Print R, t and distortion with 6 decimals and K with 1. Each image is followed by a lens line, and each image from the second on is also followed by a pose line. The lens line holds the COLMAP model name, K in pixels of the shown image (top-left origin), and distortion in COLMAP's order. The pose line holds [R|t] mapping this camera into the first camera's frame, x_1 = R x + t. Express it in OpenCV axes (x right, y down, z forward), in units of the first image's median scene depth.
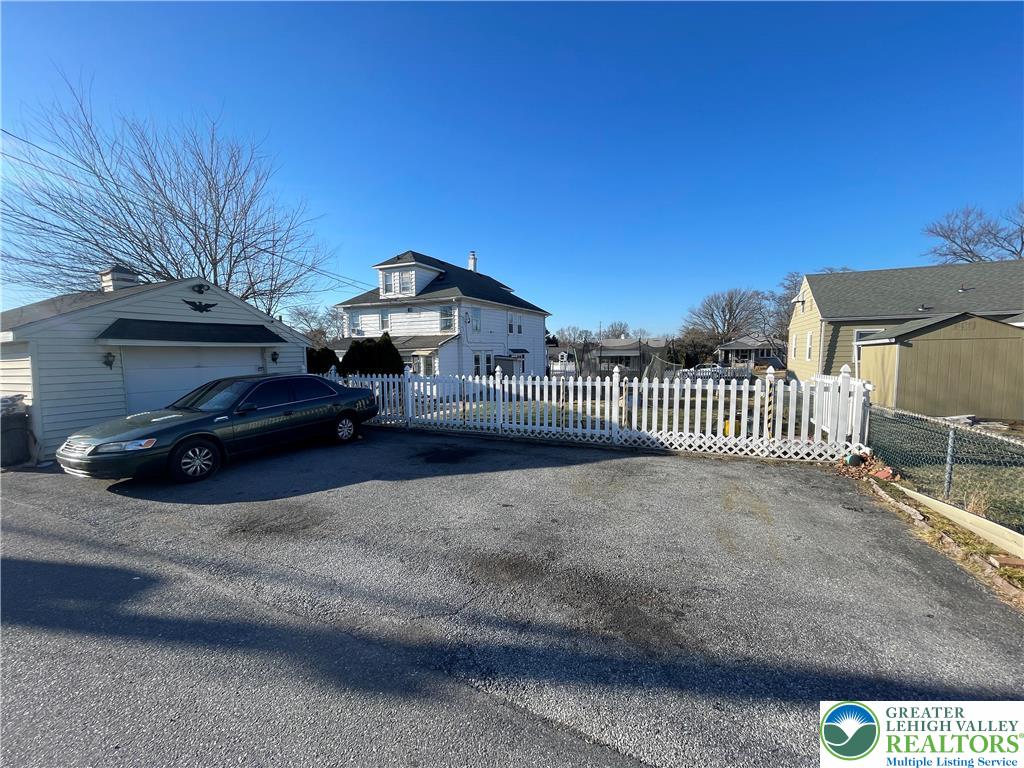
lens RADIAL K [[412.7, 0, 508.8], [0, 412.7, 390.7], [0, 0, 1]] dist [-0.001390, -0.000448]
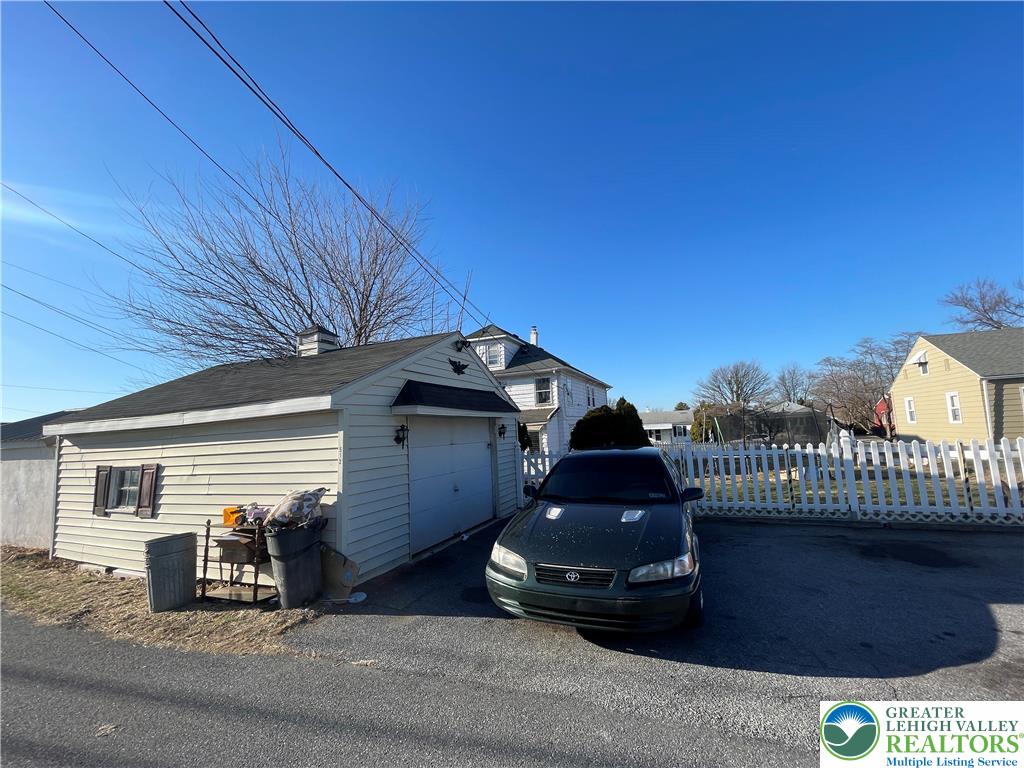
lens RADIAL K [[412.7, 0, 508.8], [0, 412.7, 390.7], [0, 0, 1]] dist [-0.001390, -0.000448]
pose [[0.998645, -0.027271, 0.044320, -0.287690], [0.035195, 0.981305, -0.189216, -0.002672], [-0.038331, 0.190520, 0.980935, 0.093860]]
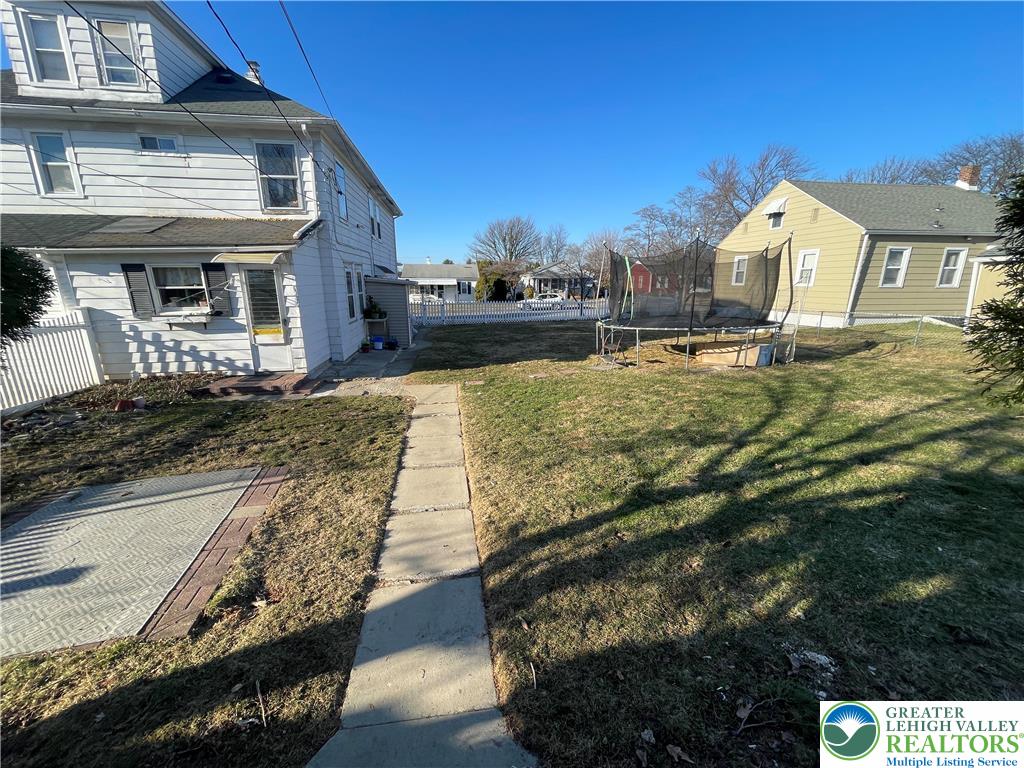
lens RADIAL K [[412.7, 0, 508.8], [0, 412.7, 390.7], [0, 0, 1]] dist [-0.001390, -0.000448]
pose [[0.830358, -0.130690, 0.541688, -0.224576], [0.042434, 0.984115, 0.172384, -0.028743], [-0.555613, -0.120155, 0.822713, 0.545271]]
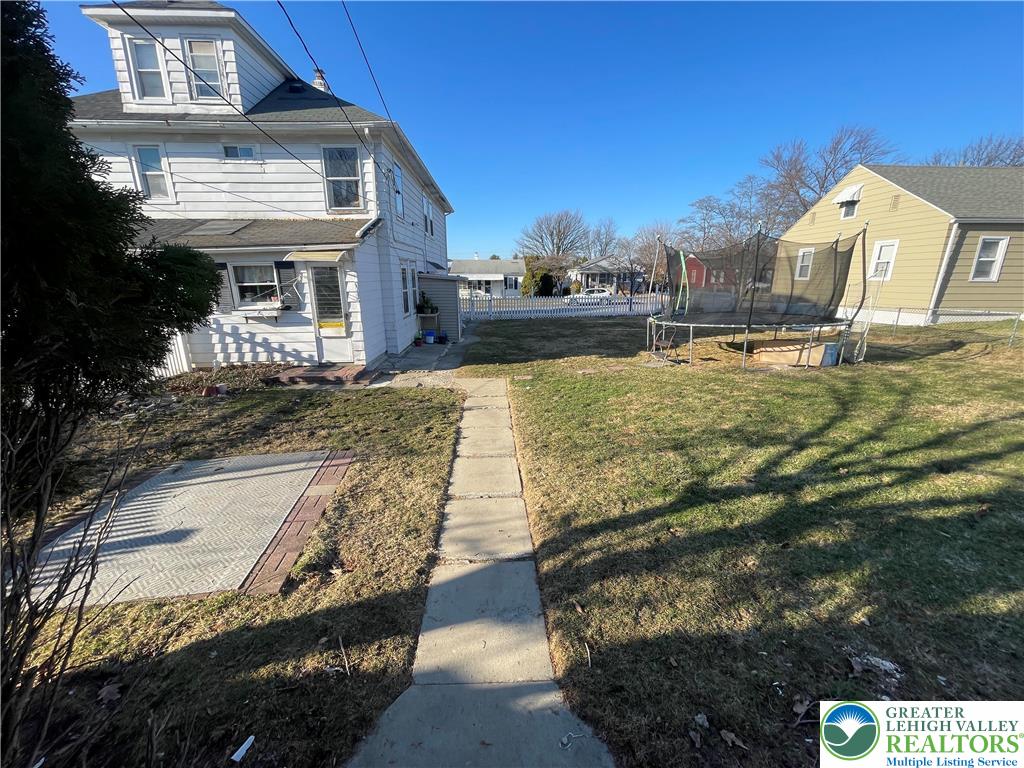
lens RADIAL K [[412.7, 0, 508.8], [0, 412.7, 390.7], [0, 0, 1]] dist [-0.001390, -0.000448]
pose [[0.885339, -0.116122, 0.450211, -0.231586], [0.037696, 0.983049, 0.179427, -0.029221], [-0.463415, -0.141883, 0.874709, 0.542851]]
